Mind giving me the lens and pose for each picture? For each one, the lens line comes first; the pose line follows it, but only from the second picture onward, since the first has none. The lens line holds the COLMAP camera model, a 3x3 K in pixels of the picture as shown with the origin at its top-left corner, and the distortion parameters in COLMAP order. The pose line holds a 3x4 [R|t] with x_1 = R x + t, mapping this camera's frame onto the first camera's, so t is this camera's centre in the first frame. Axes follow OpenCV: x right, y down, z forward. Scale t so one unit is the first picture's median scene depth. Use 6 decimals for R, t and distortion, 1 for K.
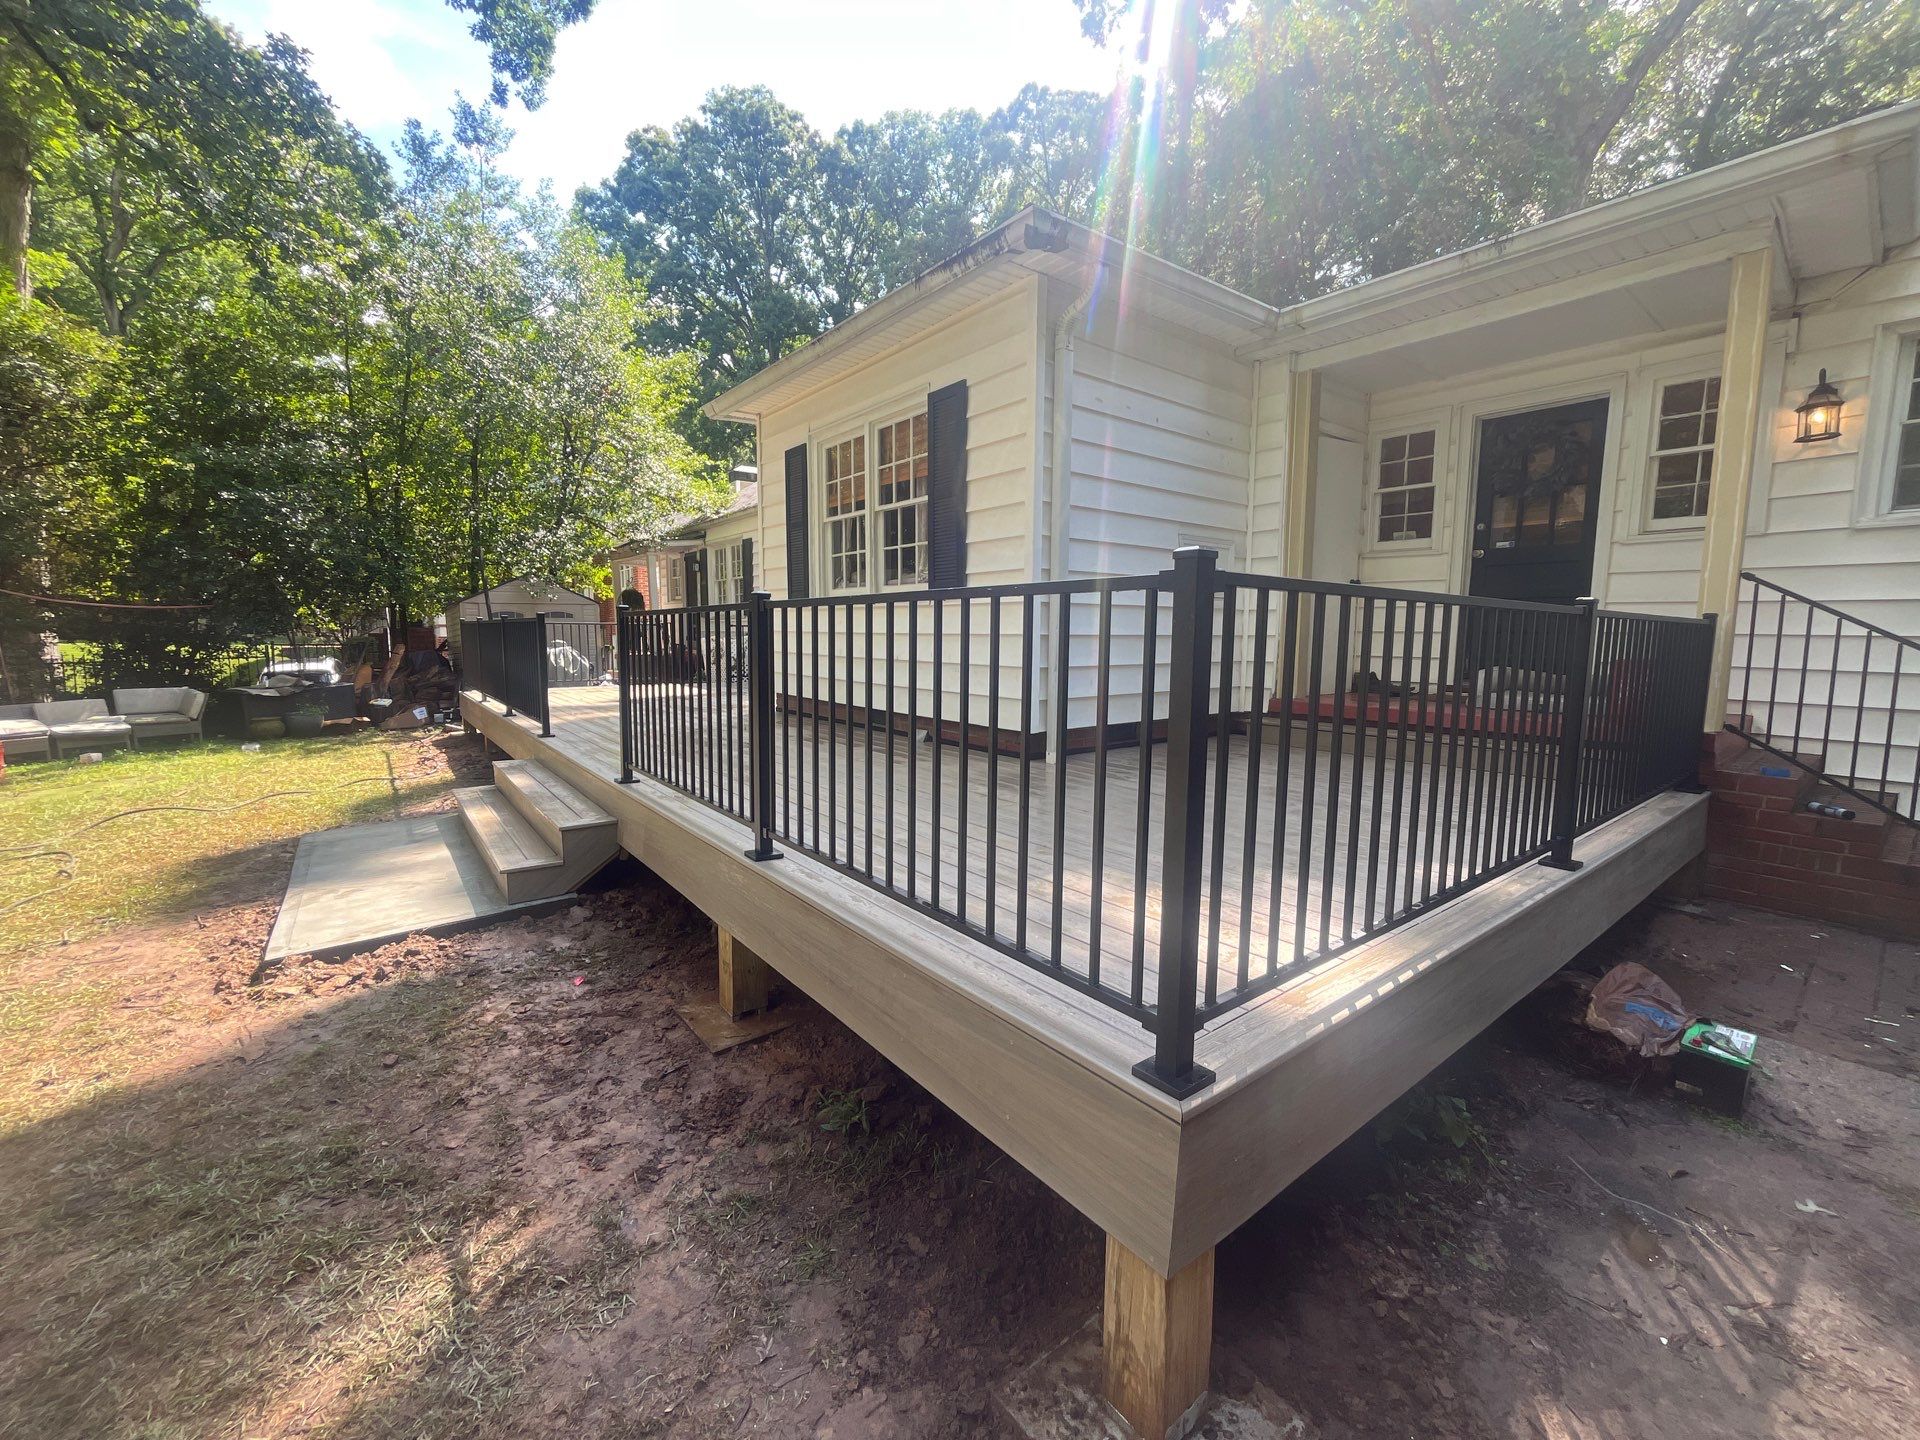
lens RADIAL K [[775.0, 0, 960.1], [0, 775.0, 718.2], [0, 0, 1]] dist [-0.003936, 0.000279]
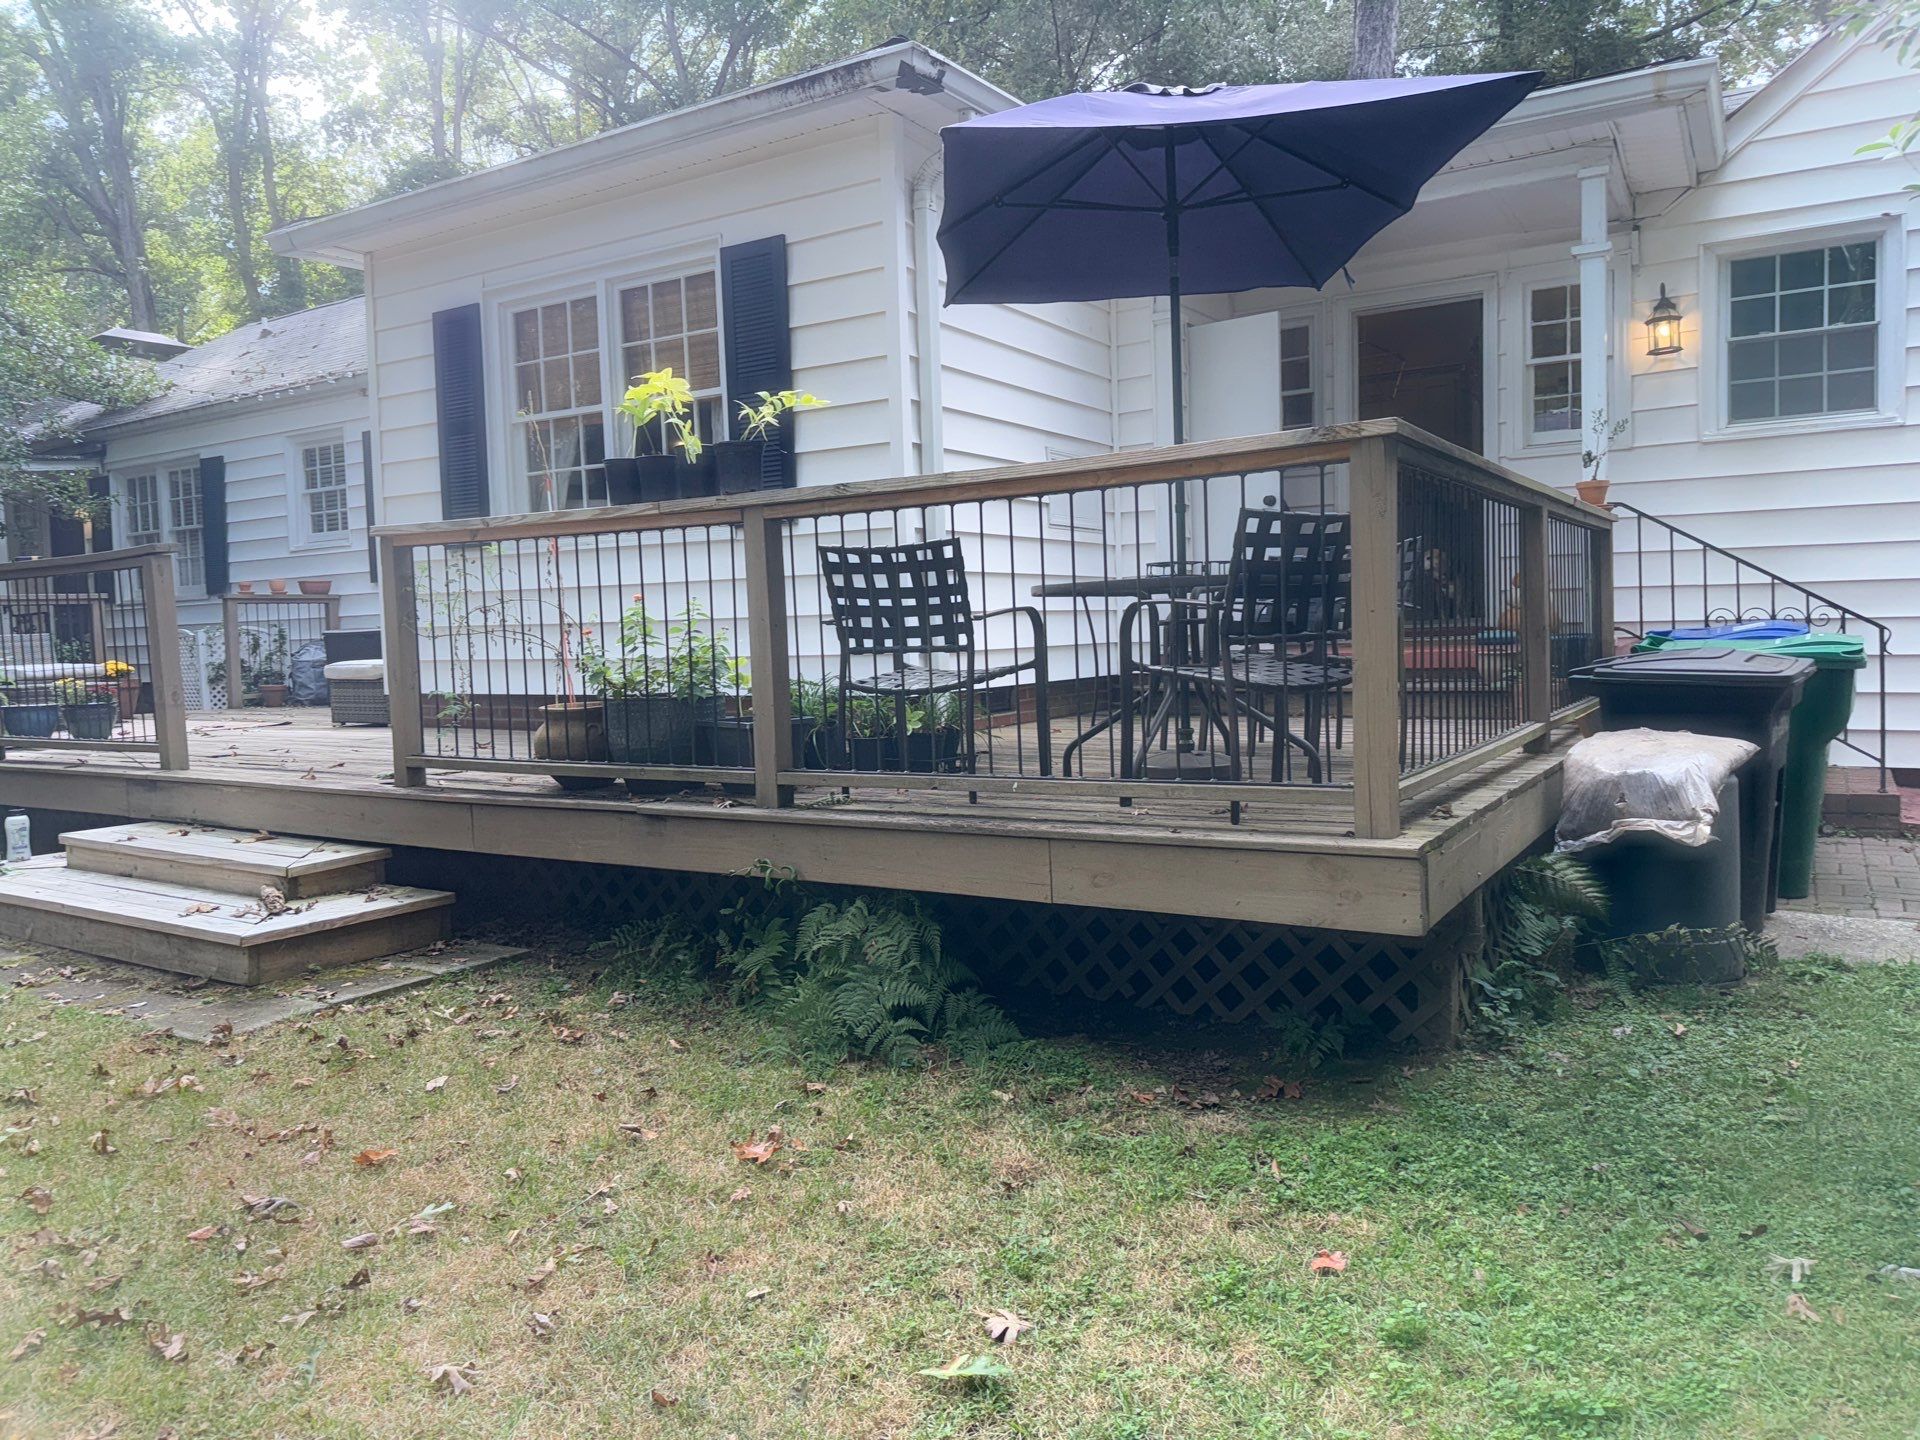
lens RADIAL K [[1360.4, 0, 970.4], [0, 1360.4, 703.3], [0, 0, 1]] dist [0.005292, -0.015568]
pose [[0.938349, -0.051755, 0.341793, -0.297515], [0.072884, 0.996123, -0.049259, 0.093038], [-0.337919, 0.071133, 0.938483, -0.263652]]
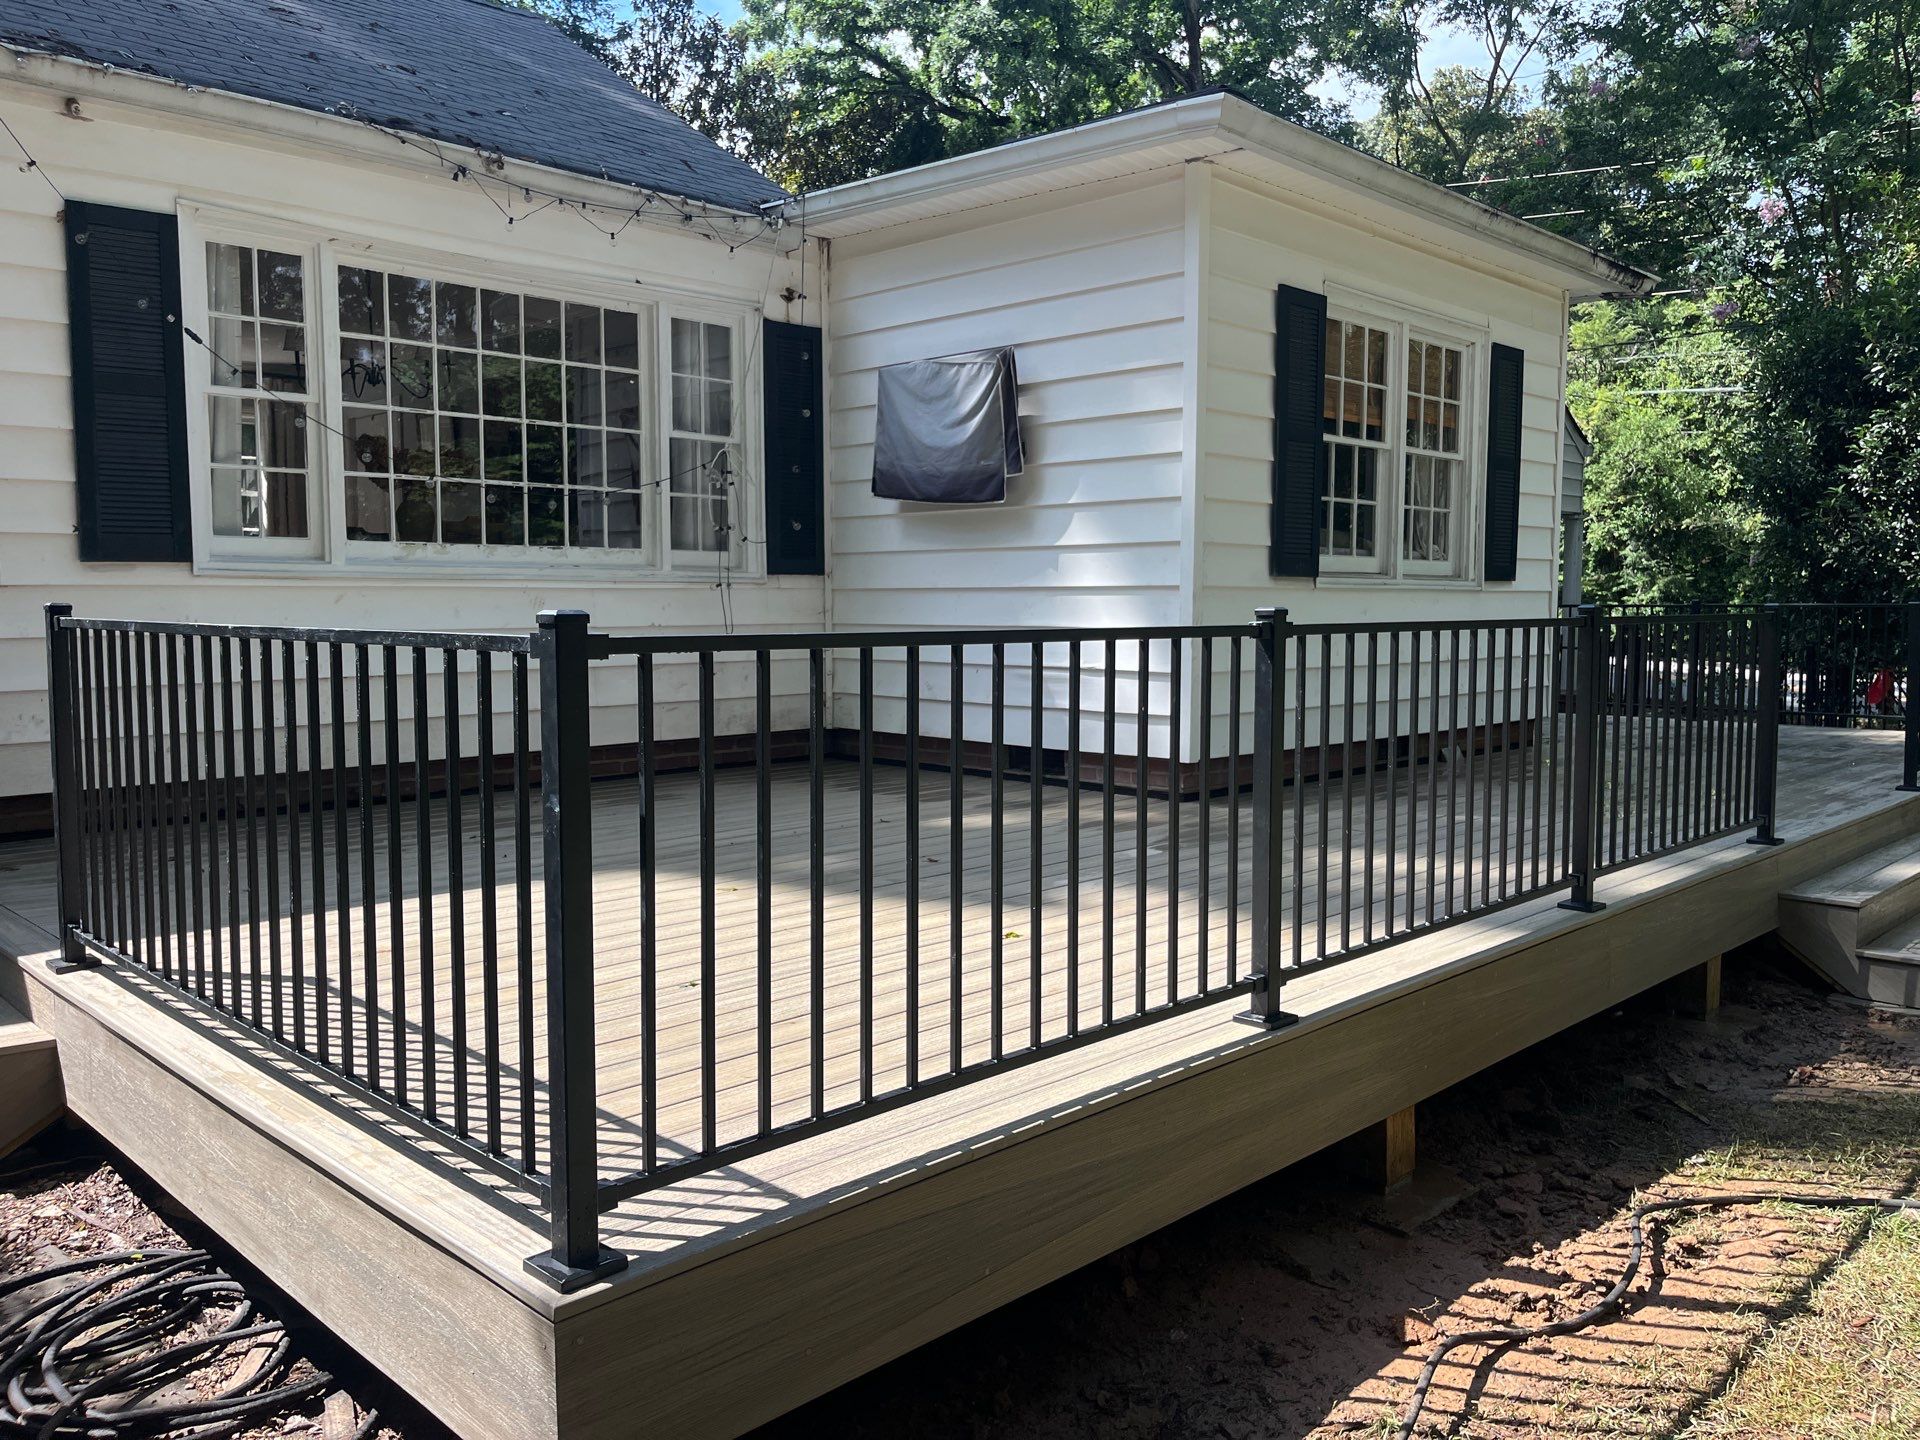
lens RADIAL K [[1500.0, 0, 950.9], [0, 1500.0, 701.4], [0, 0, 1]] dist [0.037173, -0.038877]
pose [[-0.134144, -0.075137, 0.988109, -1.708052], [0.110130, 0.989814, 0.090218, -0.259285], [-0.984823, 0.120922, -0.124502, 1.943618]]
